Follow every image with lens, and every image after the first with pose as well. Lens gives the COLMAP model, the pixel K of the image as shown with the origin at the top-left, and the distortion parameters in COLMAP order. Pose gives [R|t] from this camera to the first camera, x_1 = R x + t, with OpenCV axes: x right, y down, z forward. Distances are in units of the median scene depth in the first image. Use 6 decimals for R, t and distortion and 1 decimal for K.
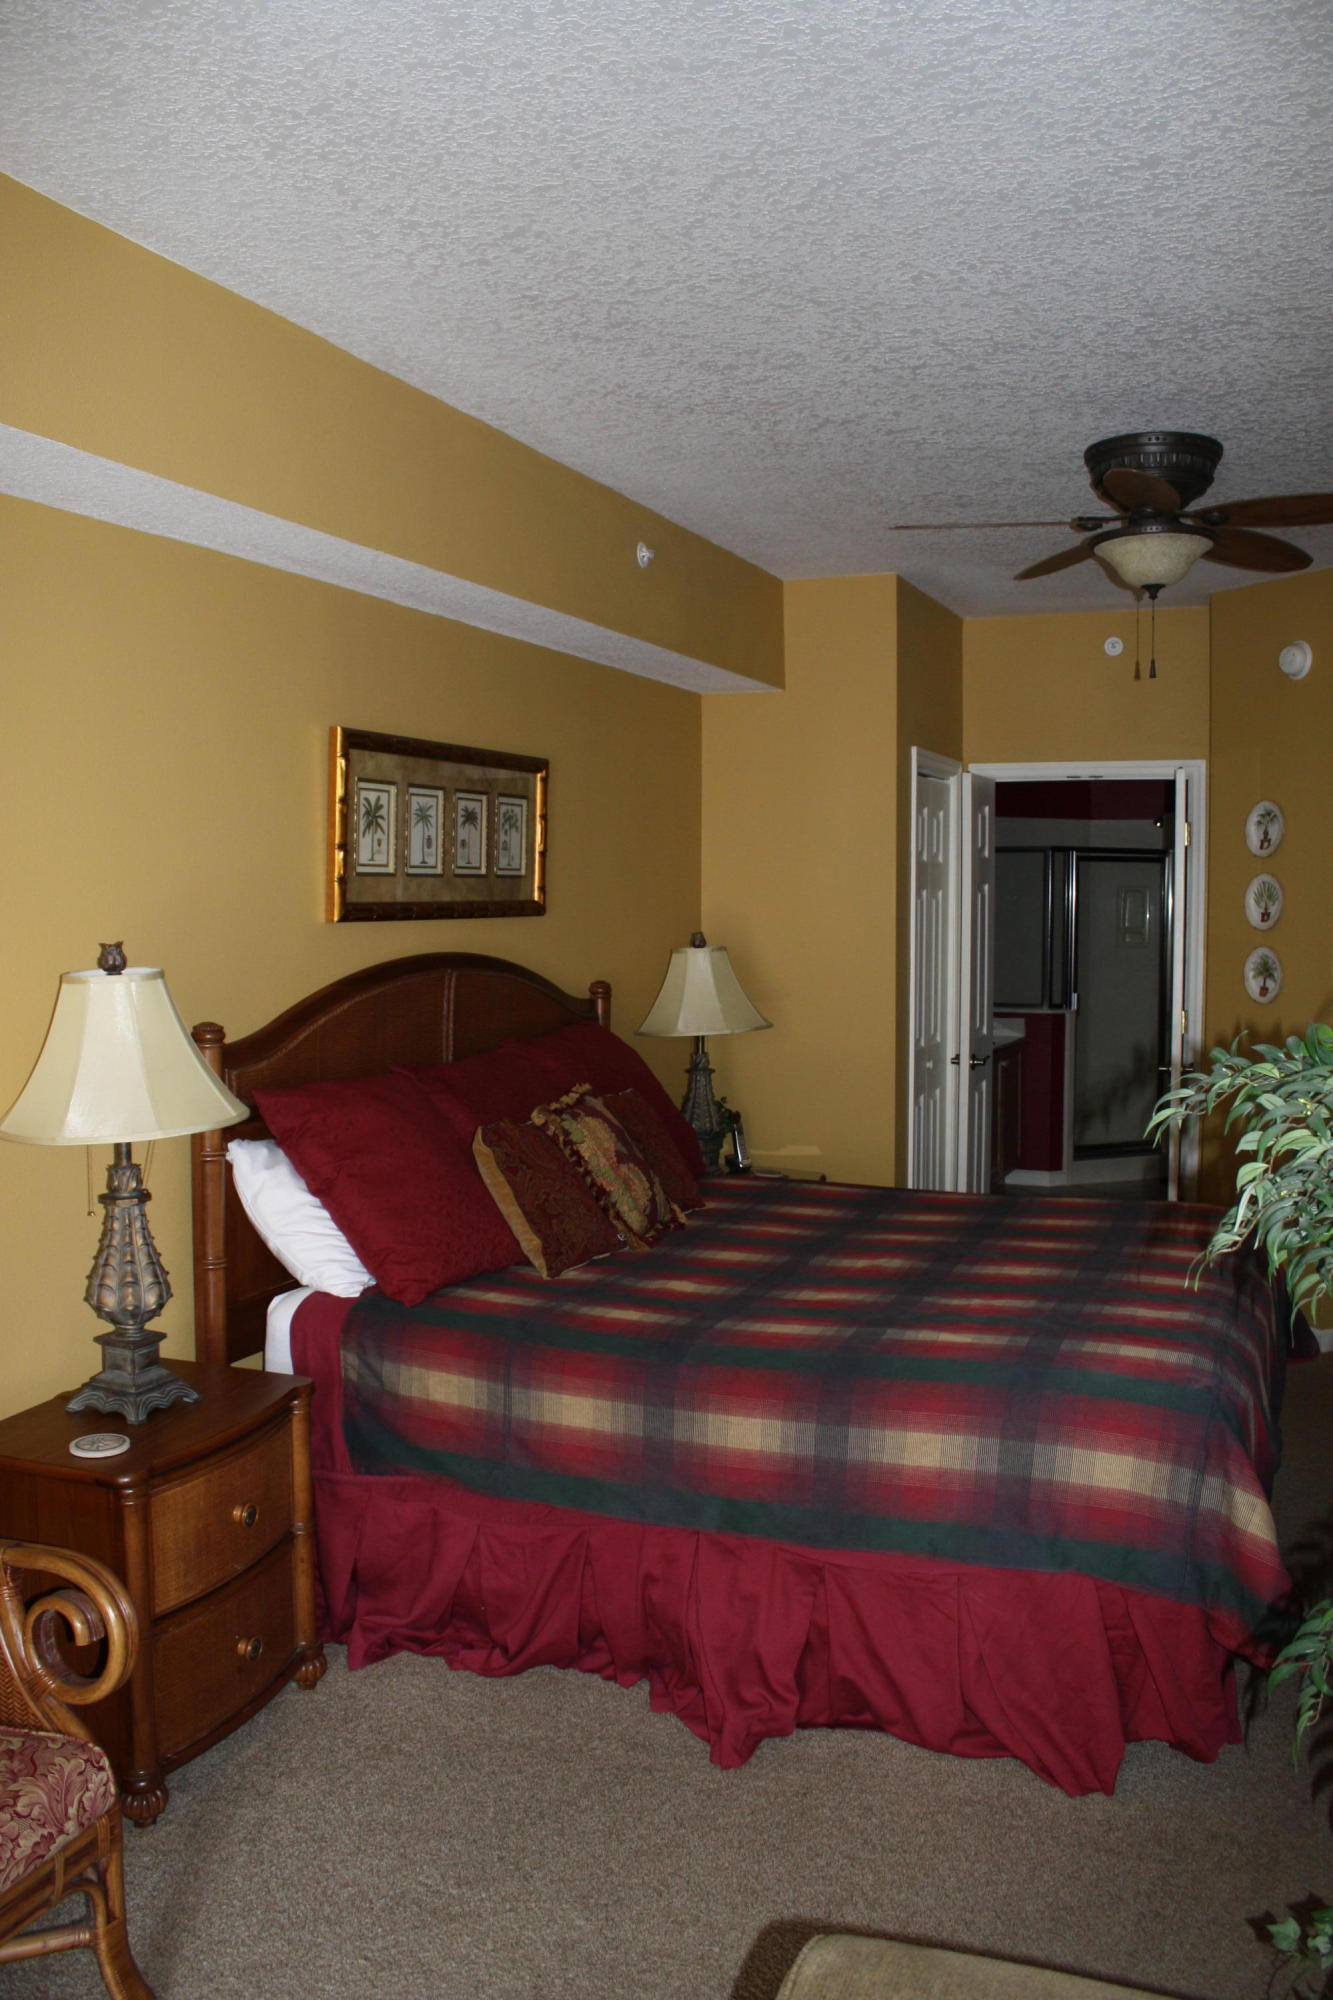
lens RADIAL K [[1671.6, 0, 666.5], [0, 1671.6, 1000.0], [0, 0, 1]] dist [-0.171025, 0.159623]
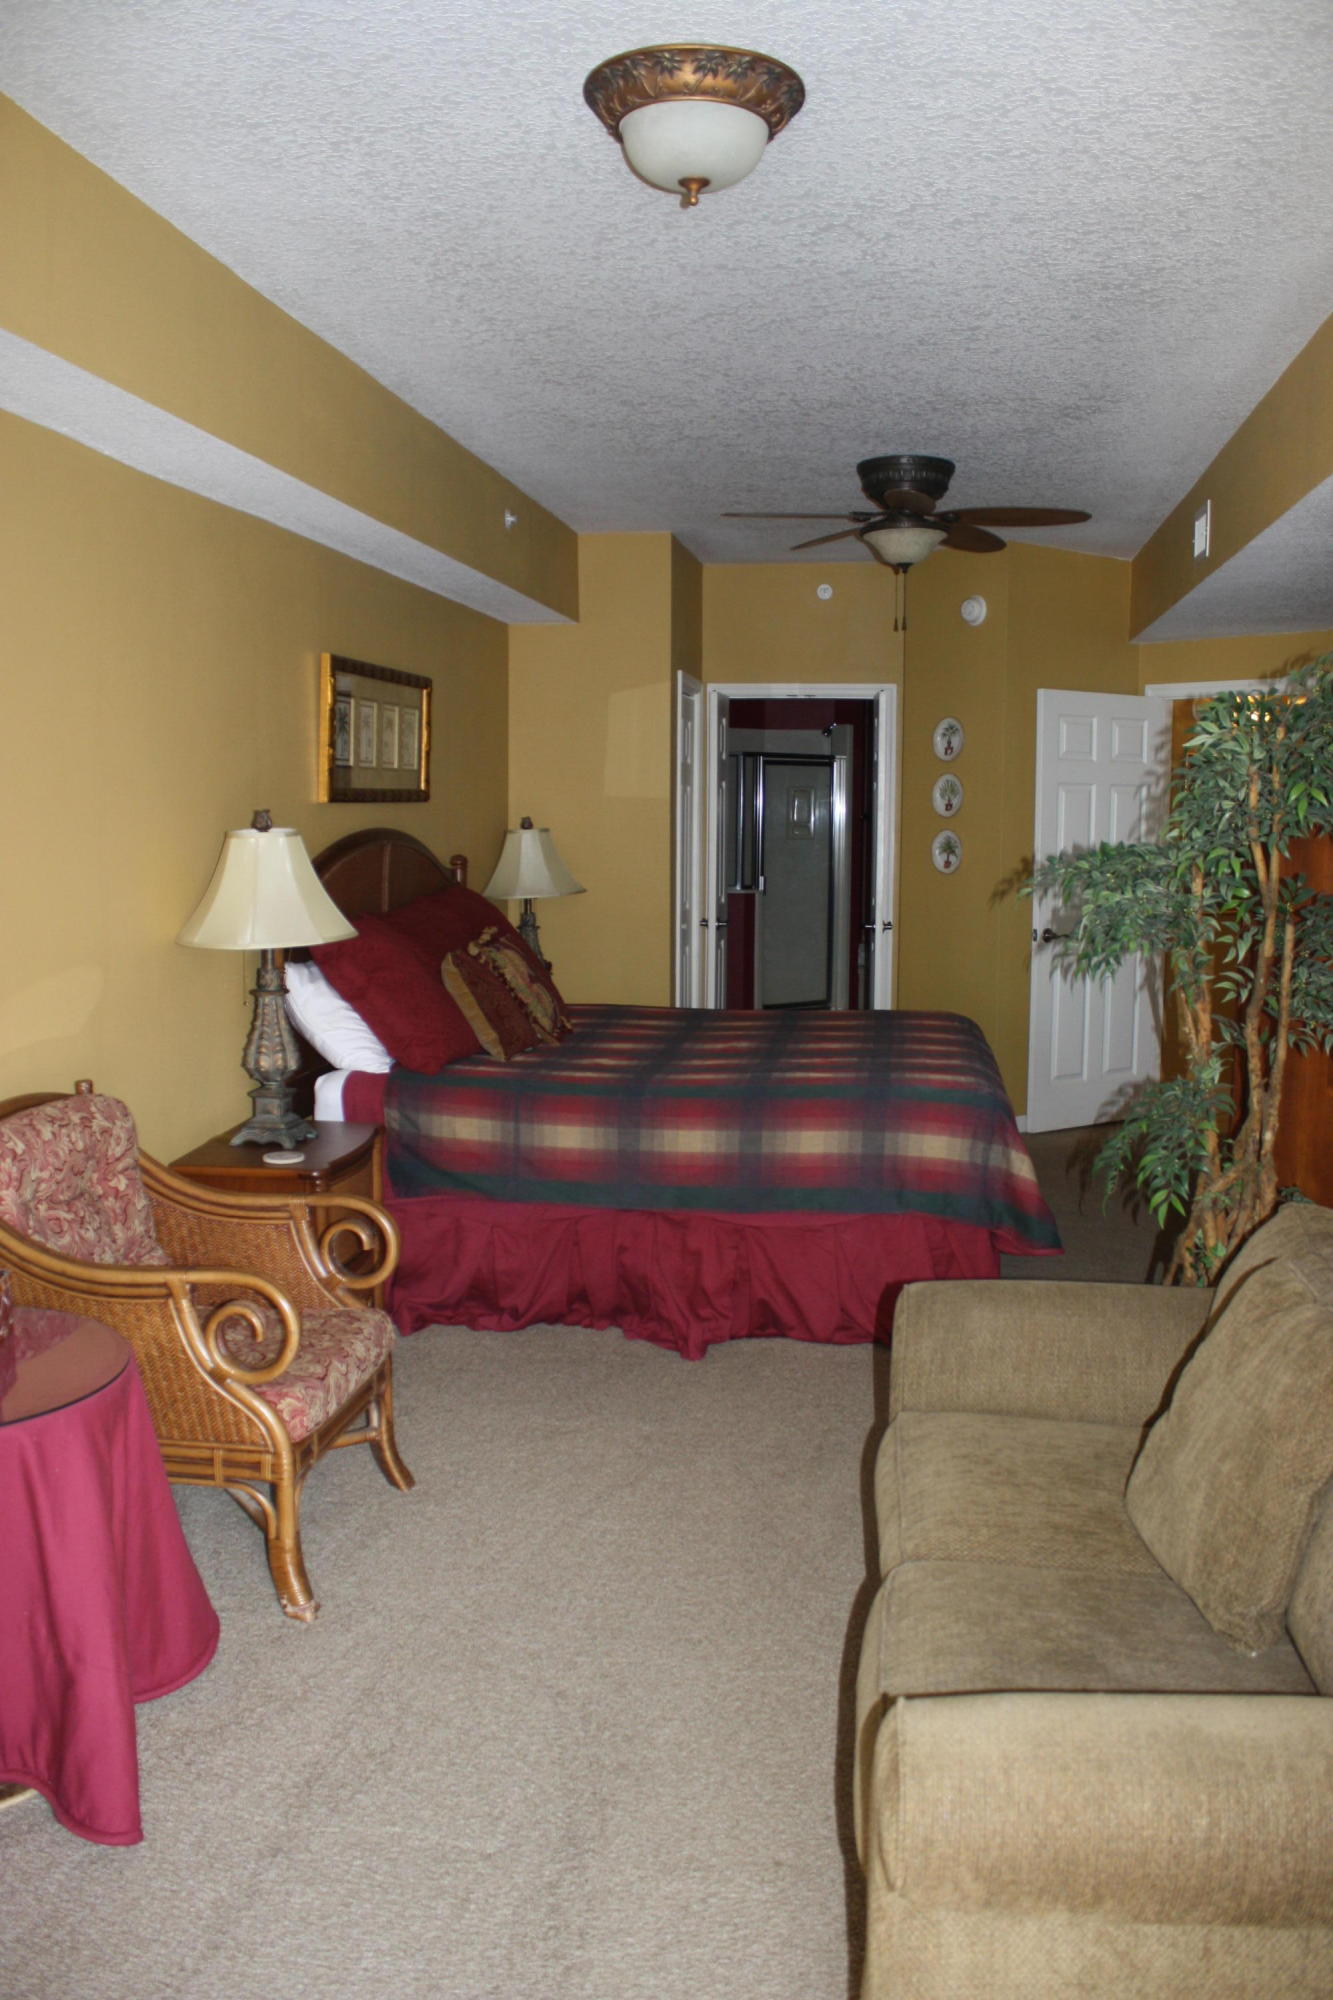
lens RADIAL K [[1671.6, 0, 666.5], [0, 1671.6, 1000.0], [0, 0, 1]] dist [-0.171025, 0.159623]
pose [[0.970494, -0.023467, 0.239982, -0.291273], [0.010230, 0.998364, 0.056259, 0.043548], [-0.240910, -0.052144, 0.969146, -0.393783]]
